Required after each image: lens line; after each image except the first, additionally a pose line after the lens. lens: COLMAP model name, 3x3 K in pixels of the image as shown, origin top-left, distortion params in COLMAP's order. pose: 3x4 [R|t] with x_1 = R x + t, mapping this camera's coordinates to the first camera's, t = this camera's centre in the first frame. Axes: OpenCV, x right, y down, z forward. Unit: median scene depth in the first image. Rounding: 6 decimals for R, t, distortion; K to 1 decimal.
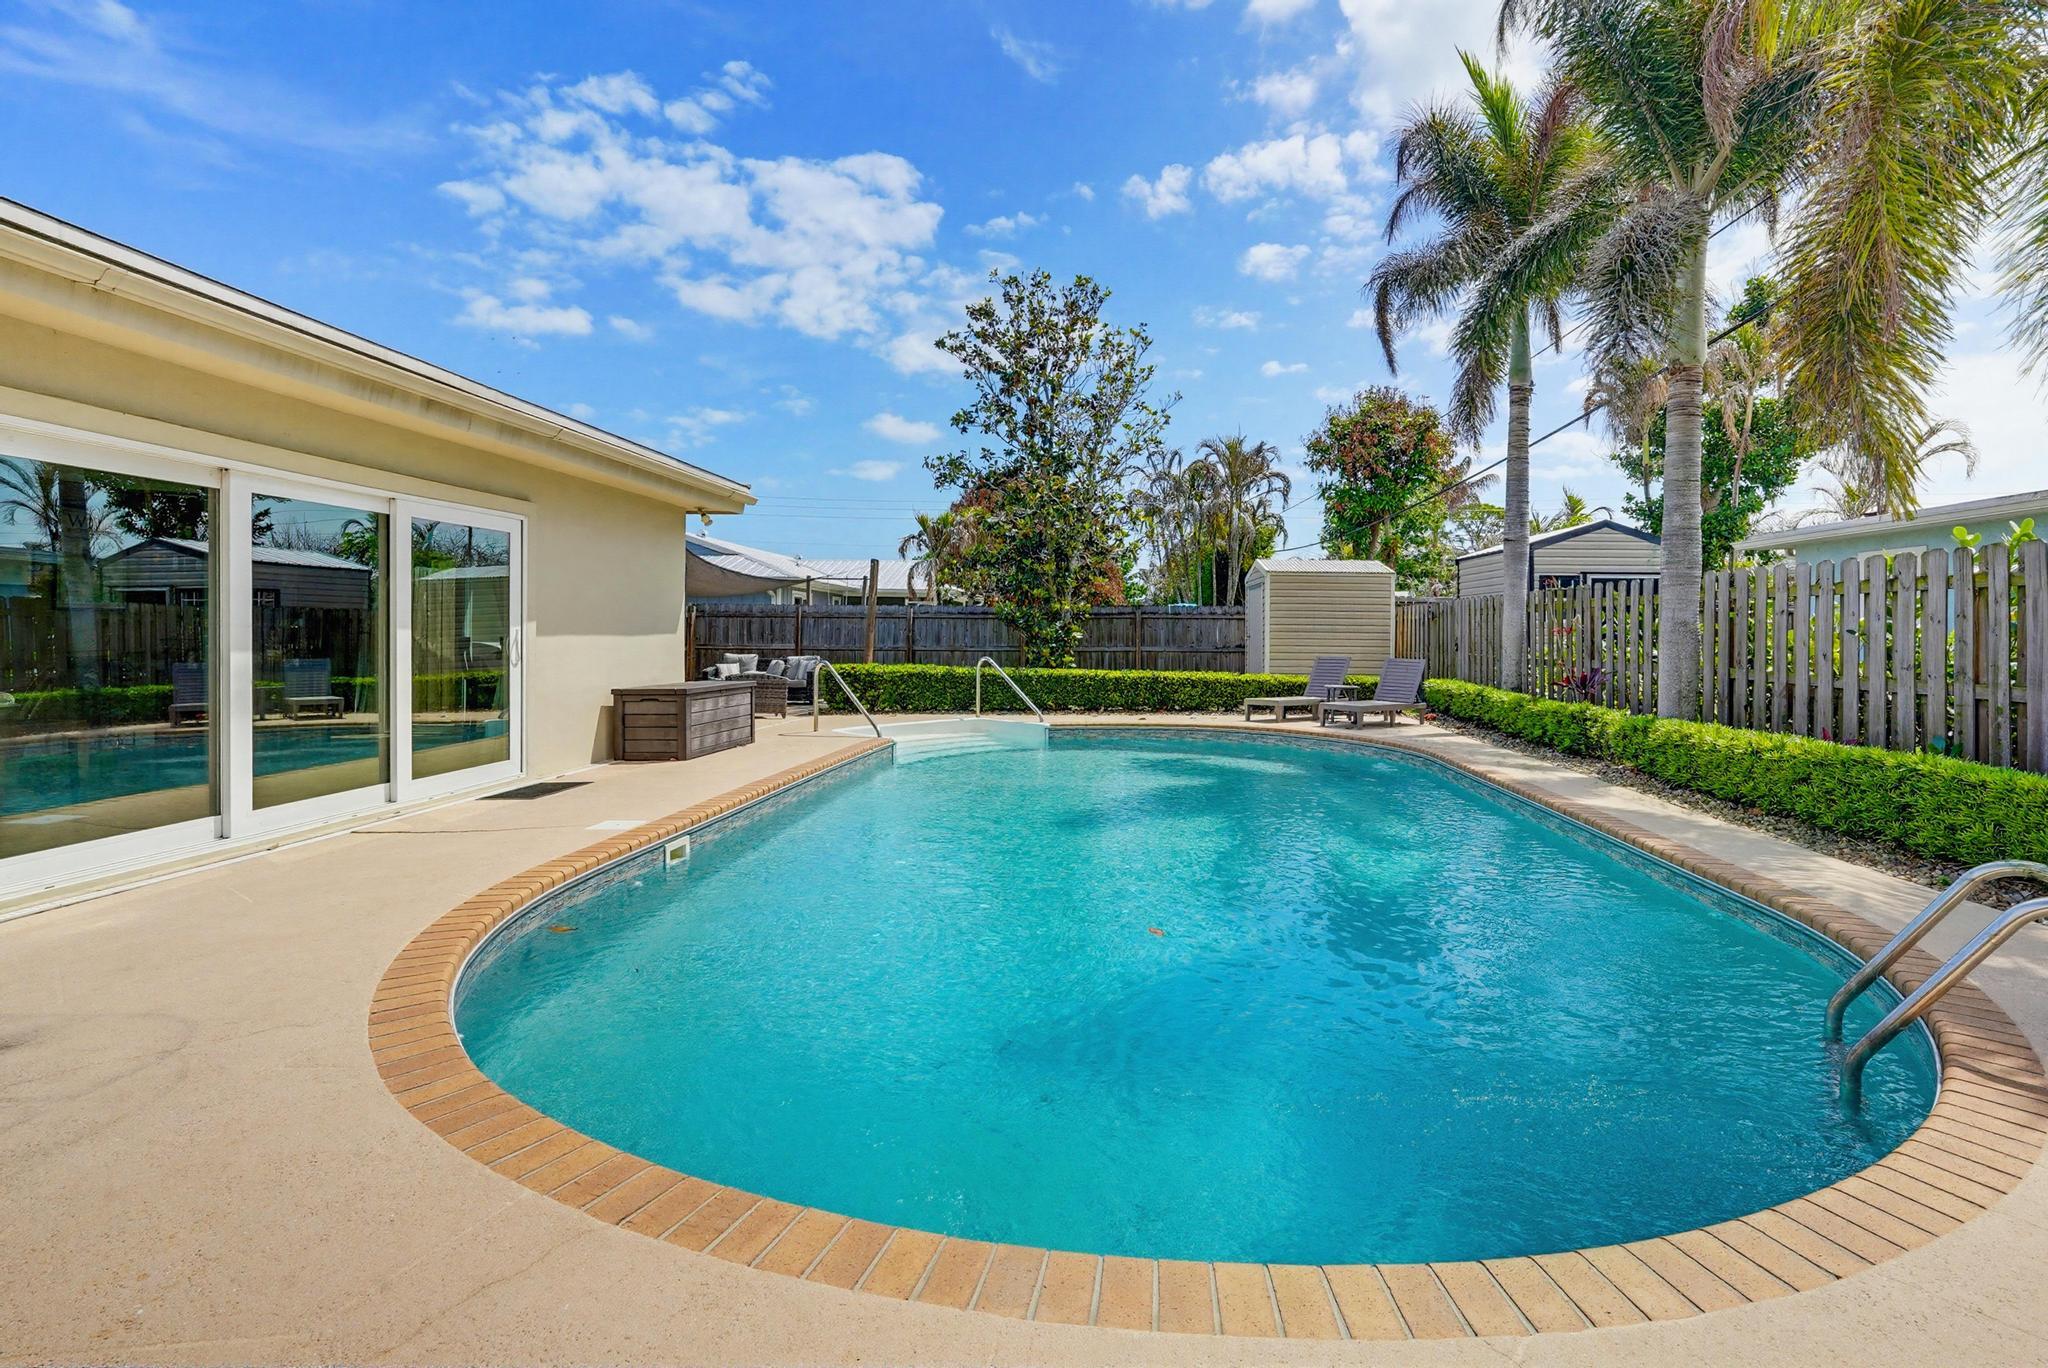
lens RADIAL K [[951.2, 0, 1039.3], [0, 951.2, 642.8], [0, 0, 1]] dist [0.001111, 0.000422]
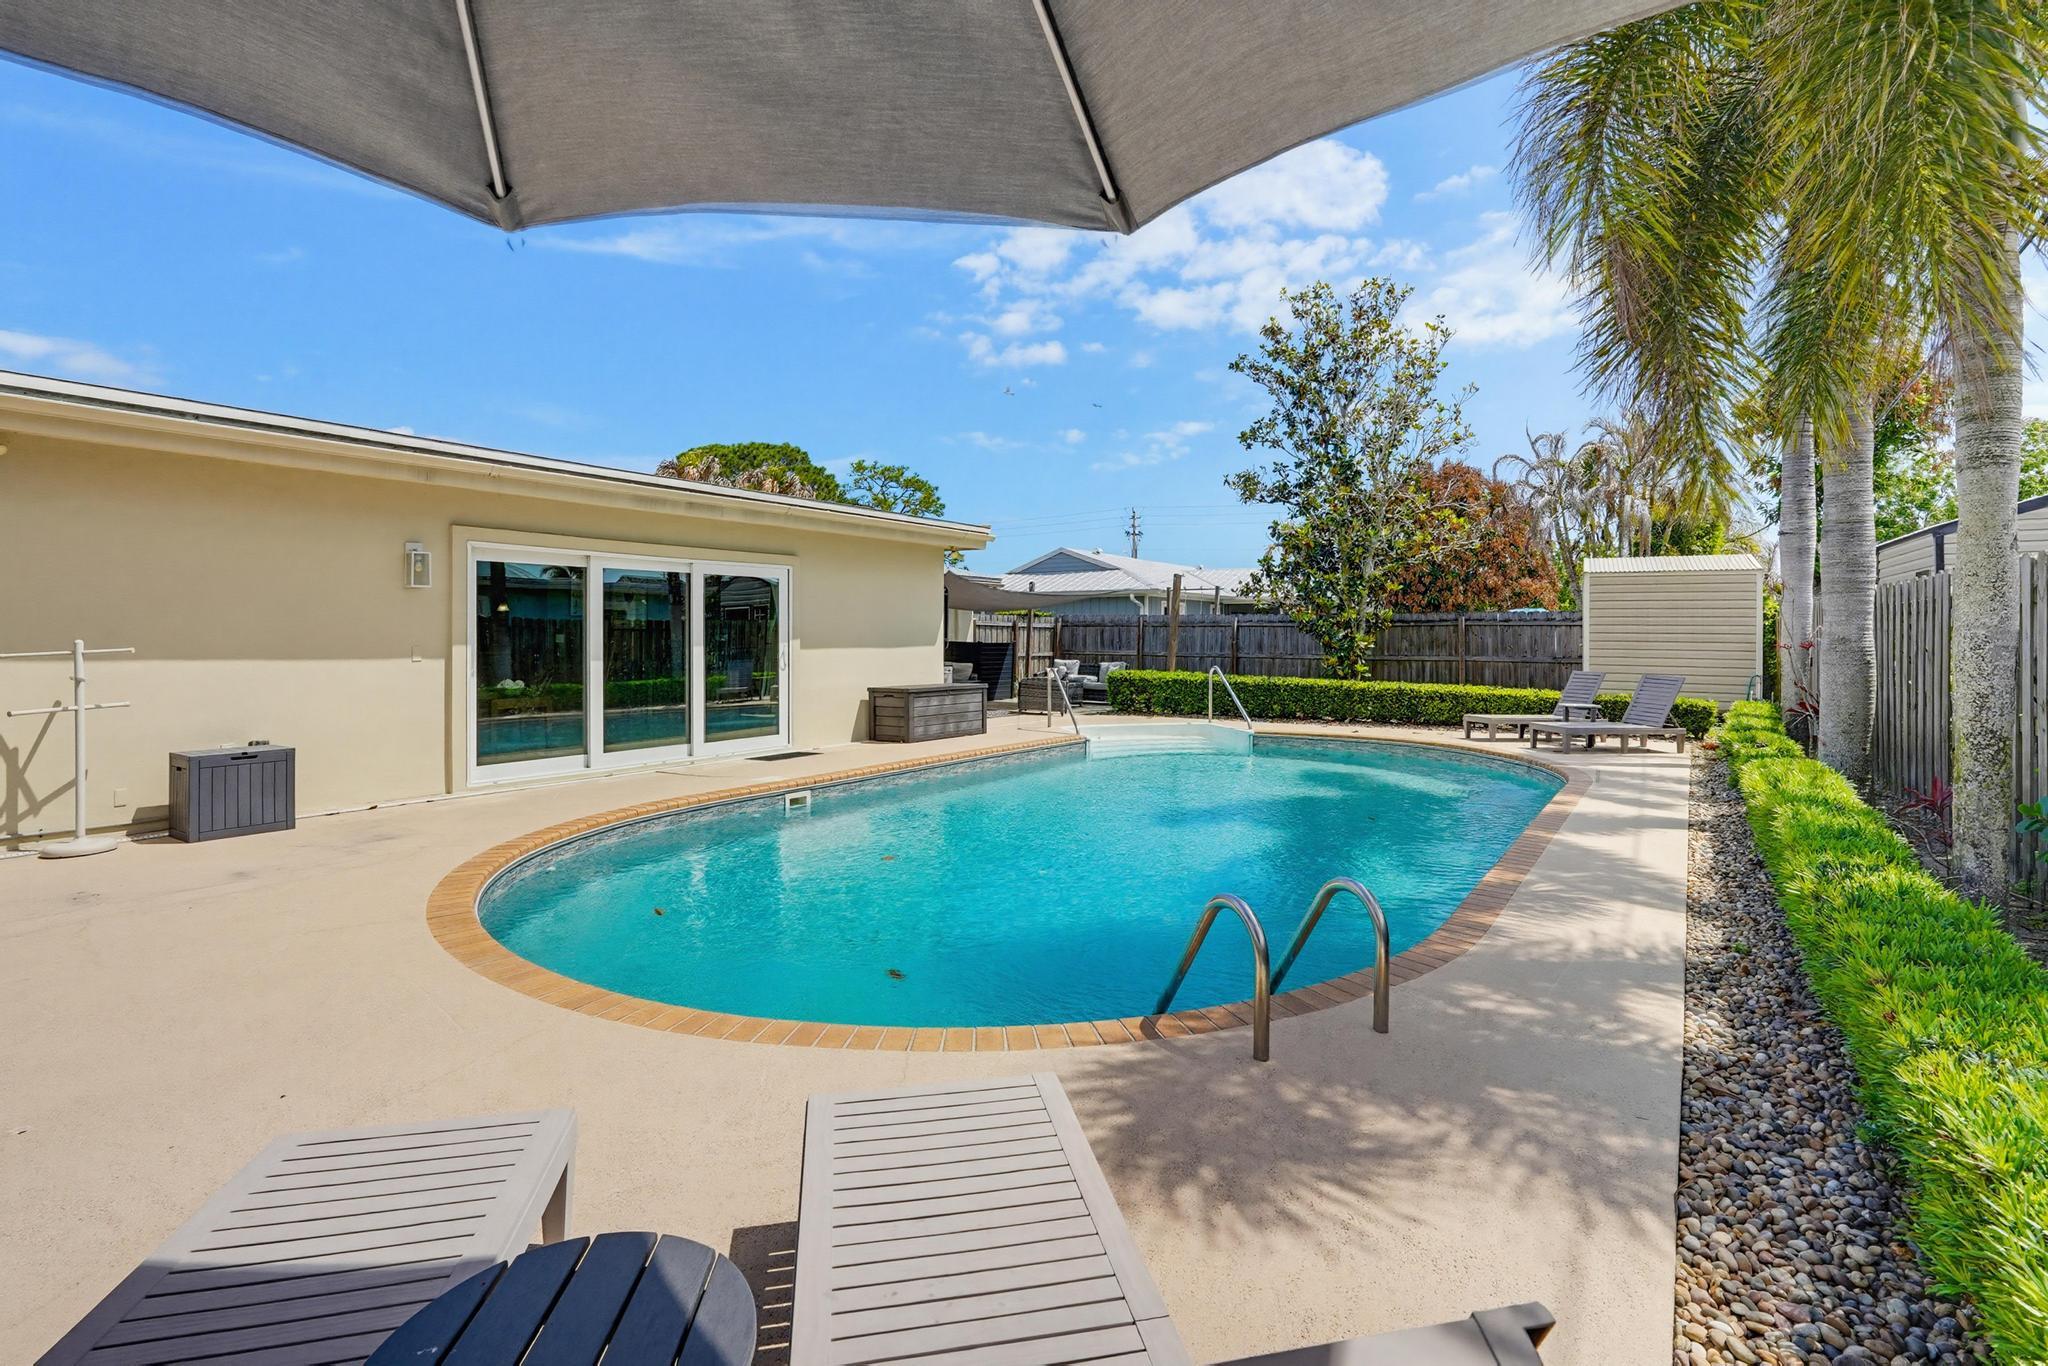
lens RADIAL K [[984.5, 0, 1014.3], [0, 984.5, 615.5], [0, 0, 1]] dist [0.032108, 0.000110]
pose [[0.863680, -0.013080, -0.503871, 0.263677], [-0.001816, 0.999576, -0.029060, -0.008153], [0.504037, 0.026014, 0.863290, -0.066615]]
